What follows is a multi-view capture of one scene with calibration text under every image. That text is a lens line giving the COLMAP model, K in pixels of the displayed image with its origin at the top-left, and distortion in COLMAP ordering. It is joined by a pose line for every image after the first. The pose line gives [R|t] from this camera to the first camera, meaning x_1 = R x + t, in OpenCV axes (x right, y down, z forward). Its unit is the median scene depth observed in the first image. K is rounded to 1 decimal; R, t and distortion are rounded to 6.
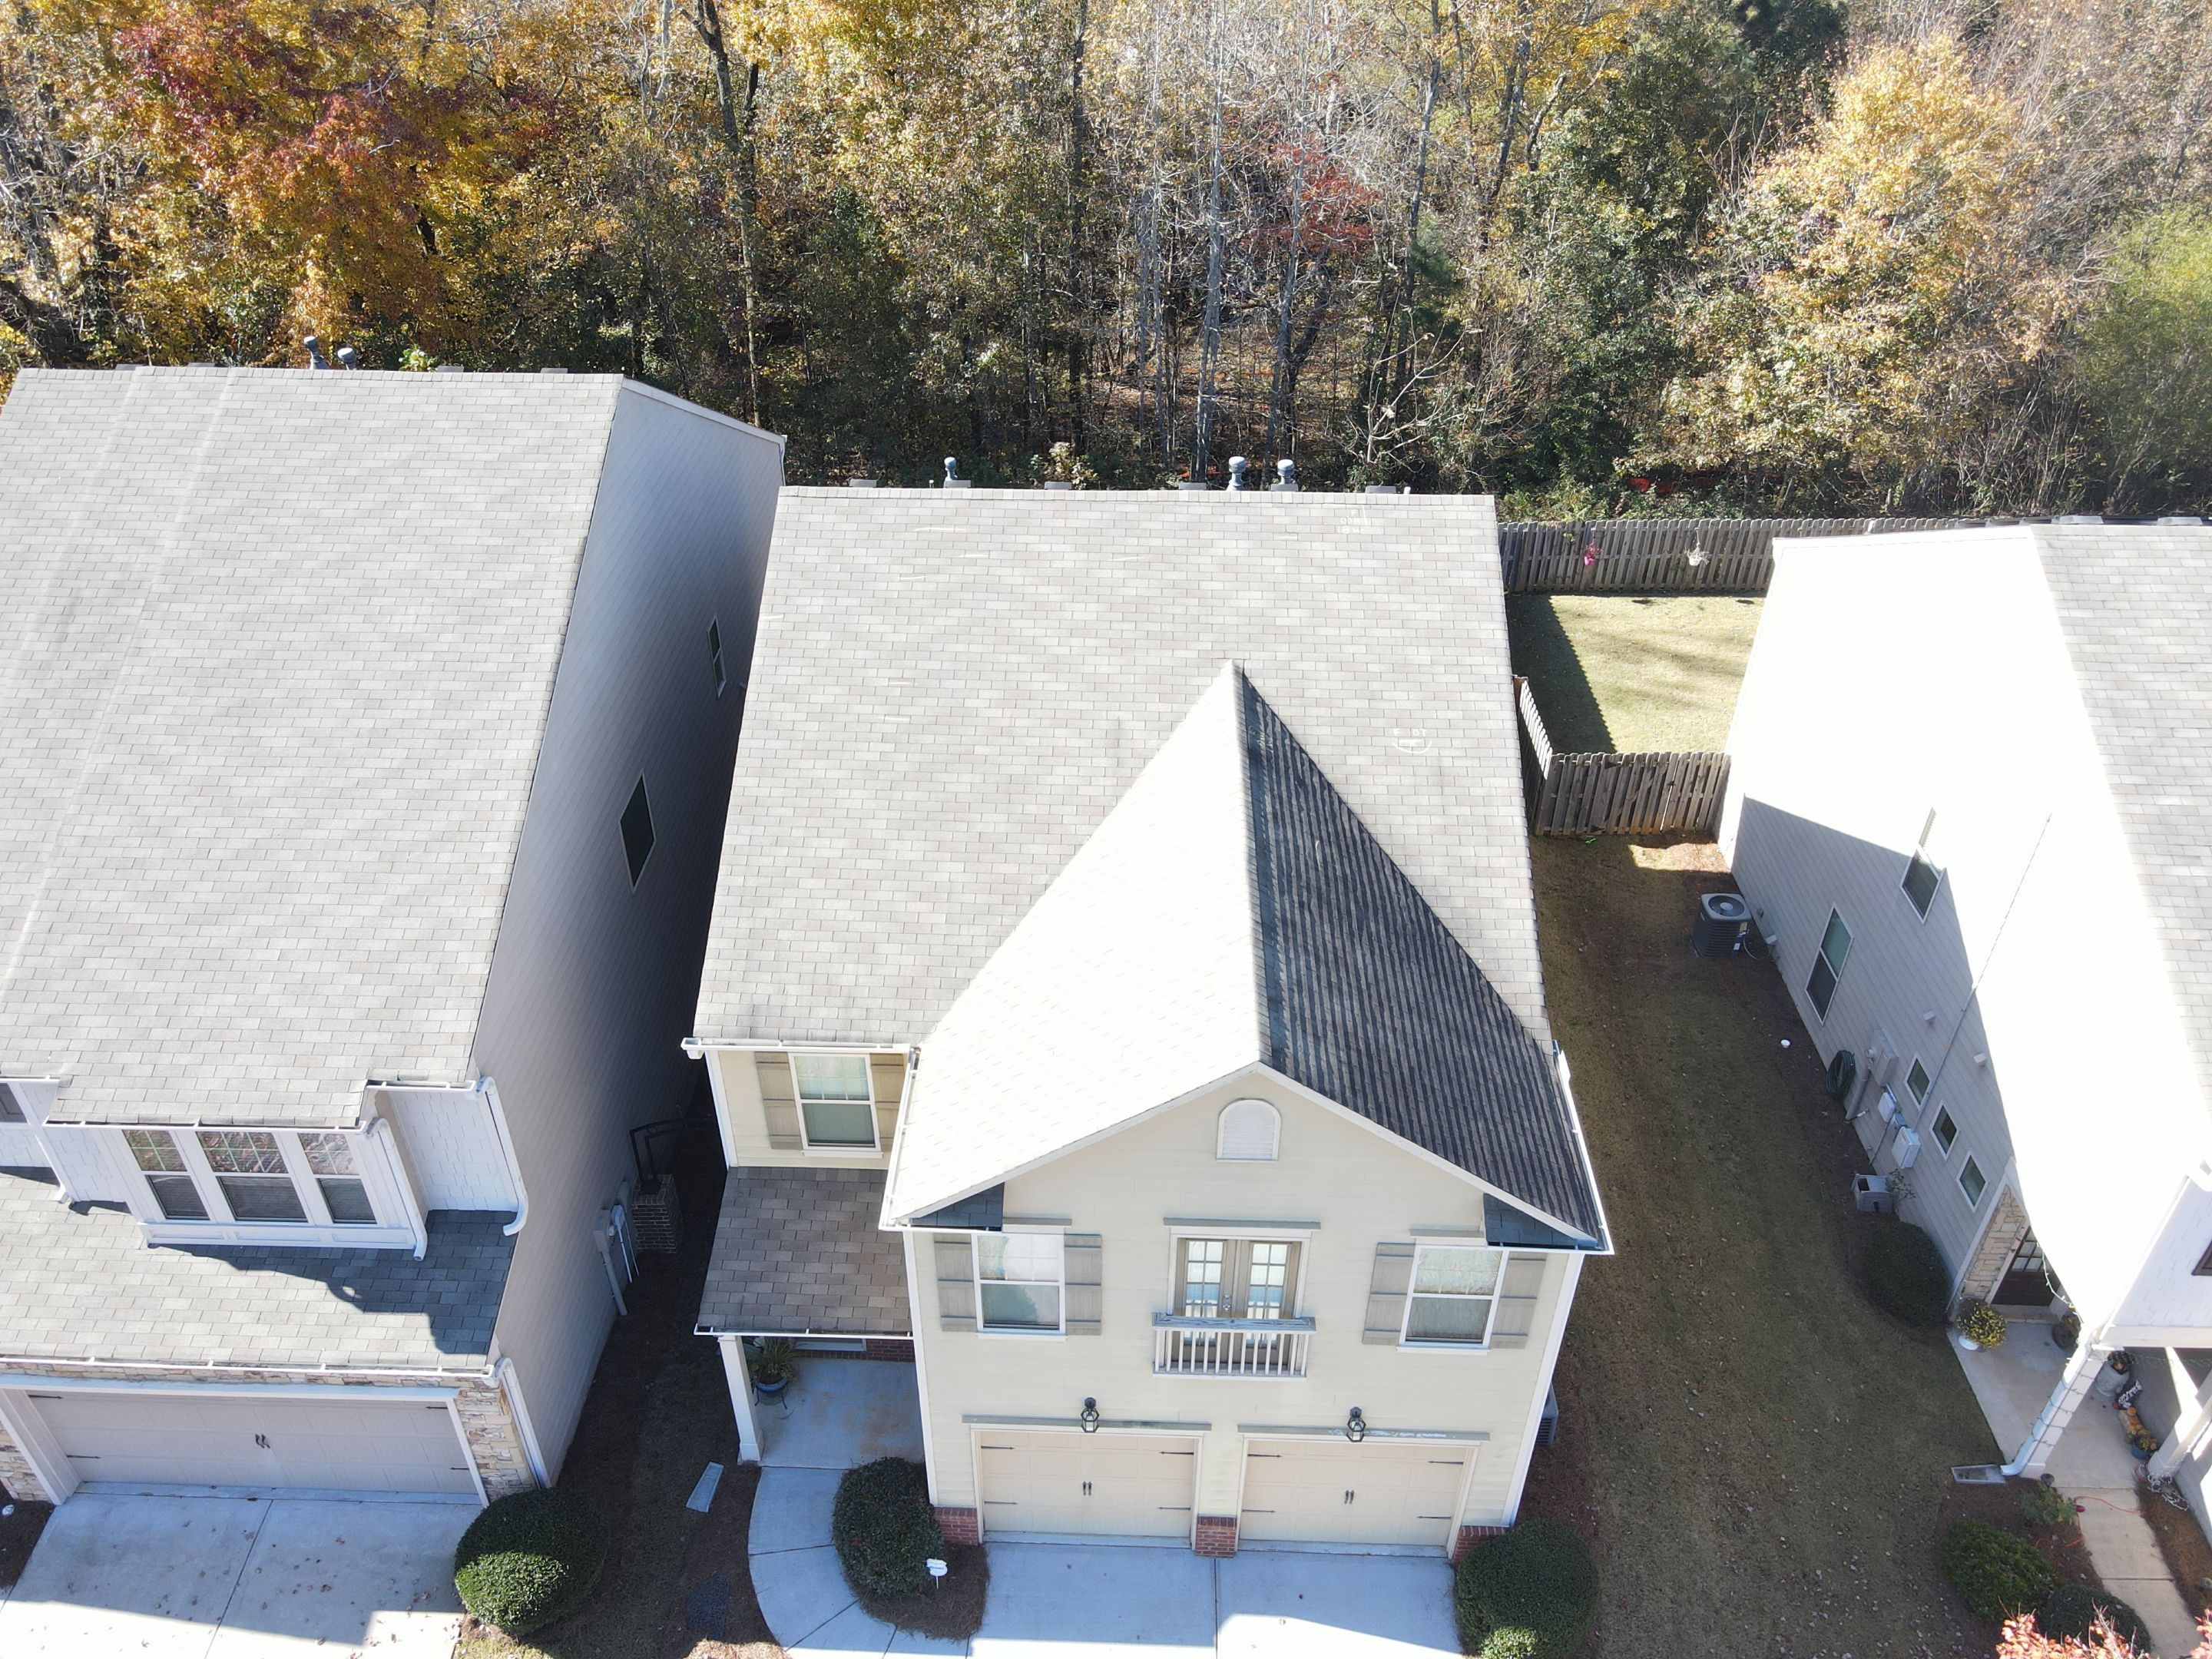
lens RADIAL K [[1620.8, 0, 1094.1], [0, 1620.8, 828.1], [0, 0, 1]] dist [0.008901, 0.010807]
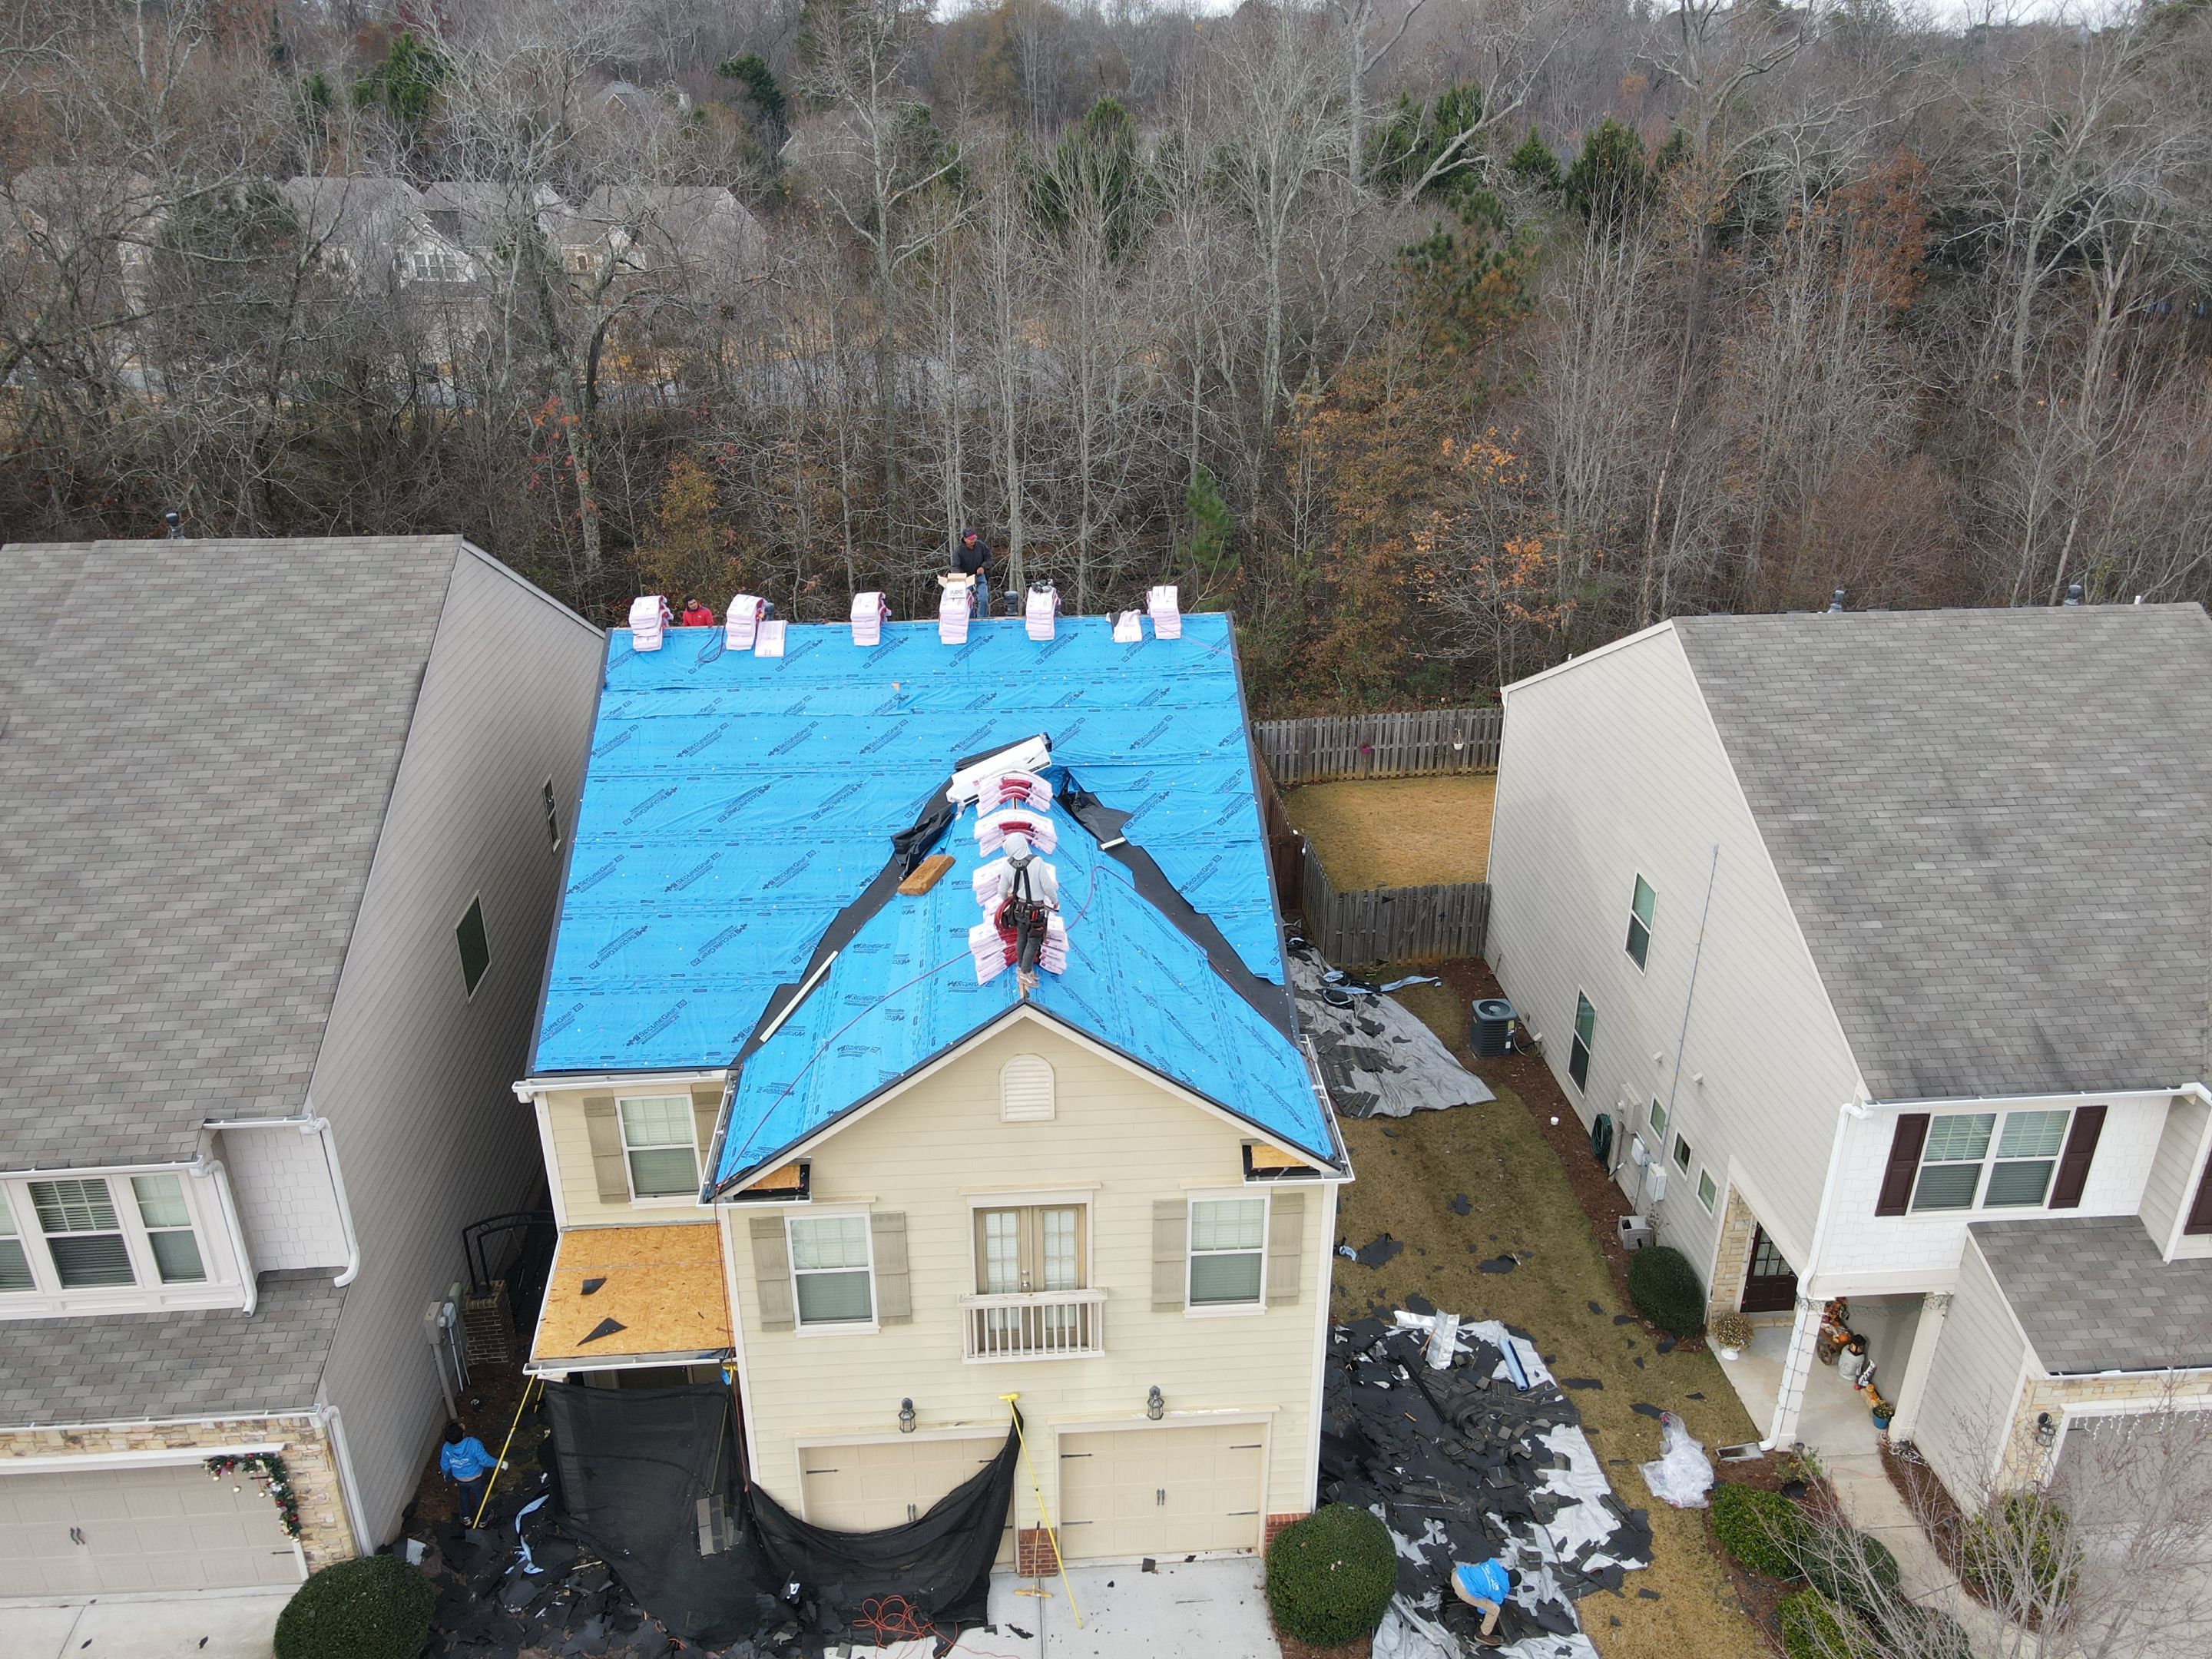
lens RADIAL K [[1620.8, 0, 1106.0], [0, 1620.8, 832.4], [0, 0, 1]] dist [0.008901, 0.010807]
pose [[0.994016, -0.046917, 0.098644, 0.036601], [0.065014, 0.979799, -0.189121, 0.181976], [-0.087779, 0.194402, 0.976987, -0.111540]]
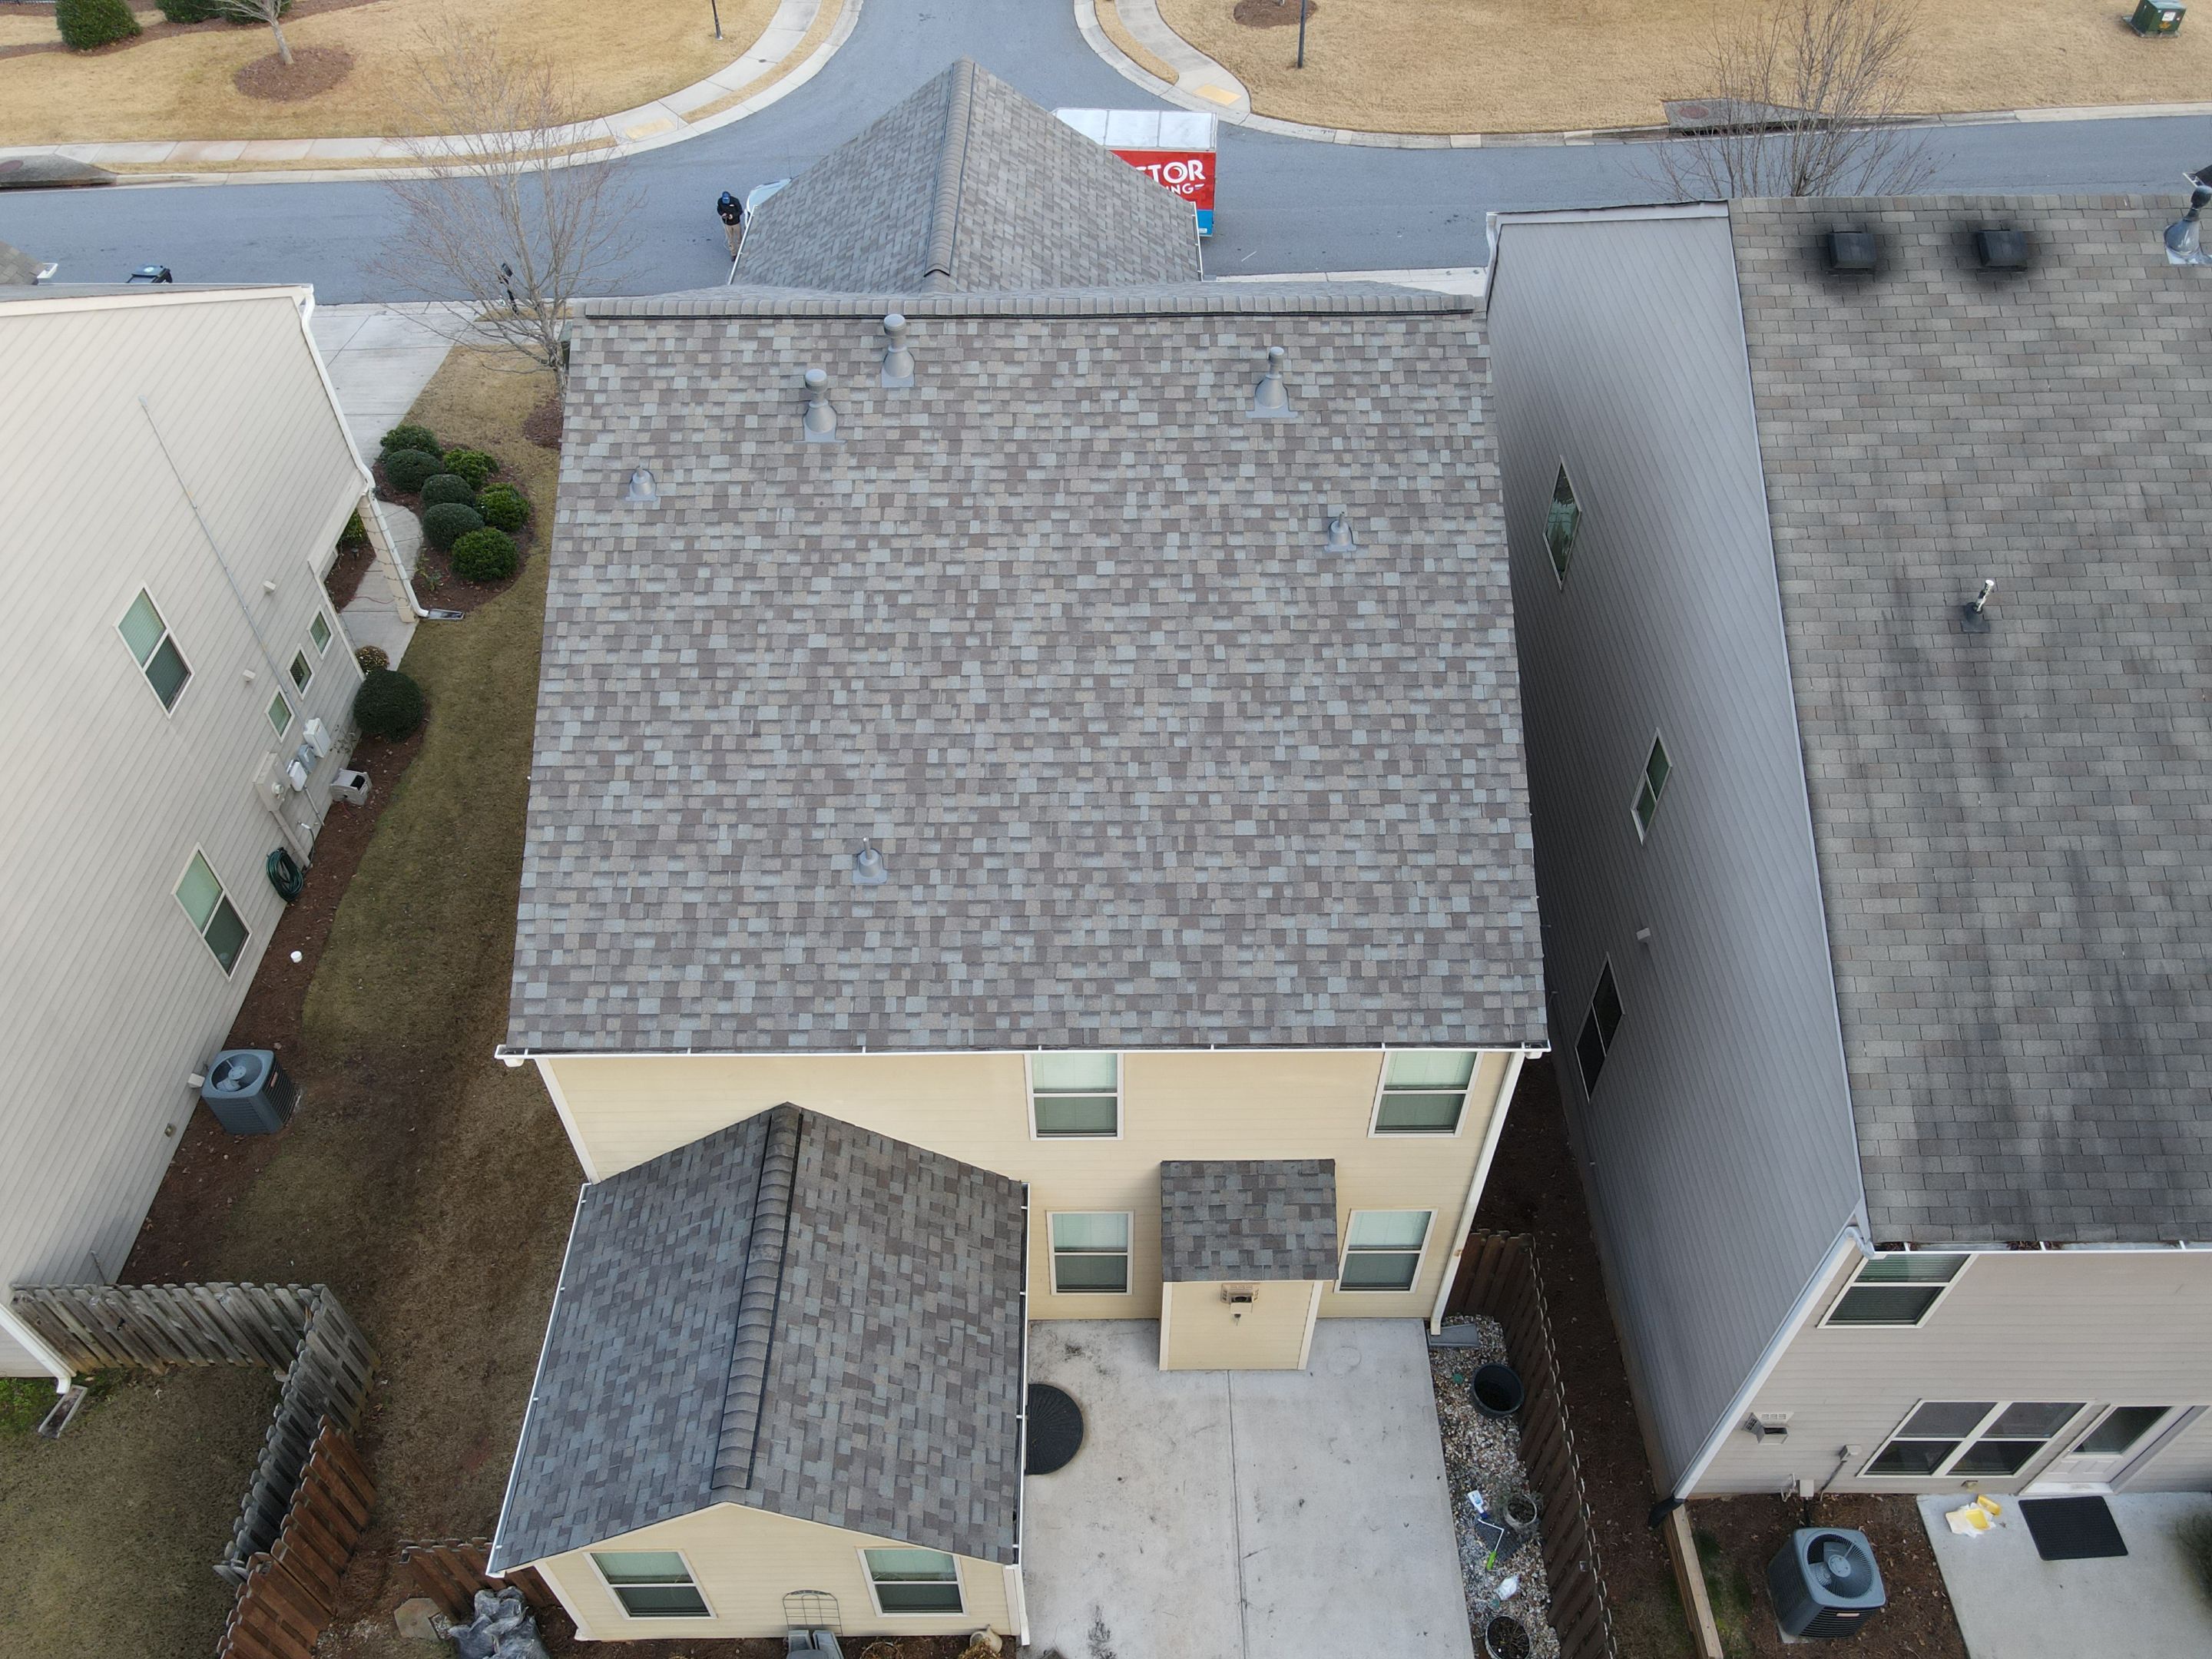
lens RADIAL K [[1620.8, 0, 1102.8], [0, 1620.8, 836.2], [0, 0, 1]] dist [0.008901, 0.010807]
pose [[-0.999089, 0.033070, -0.026984, 0.022002], [-0.022245, 0.136103, 0.990445, -1.049955], [0.036427, 0.990143, -0.135243, 1.503677]]
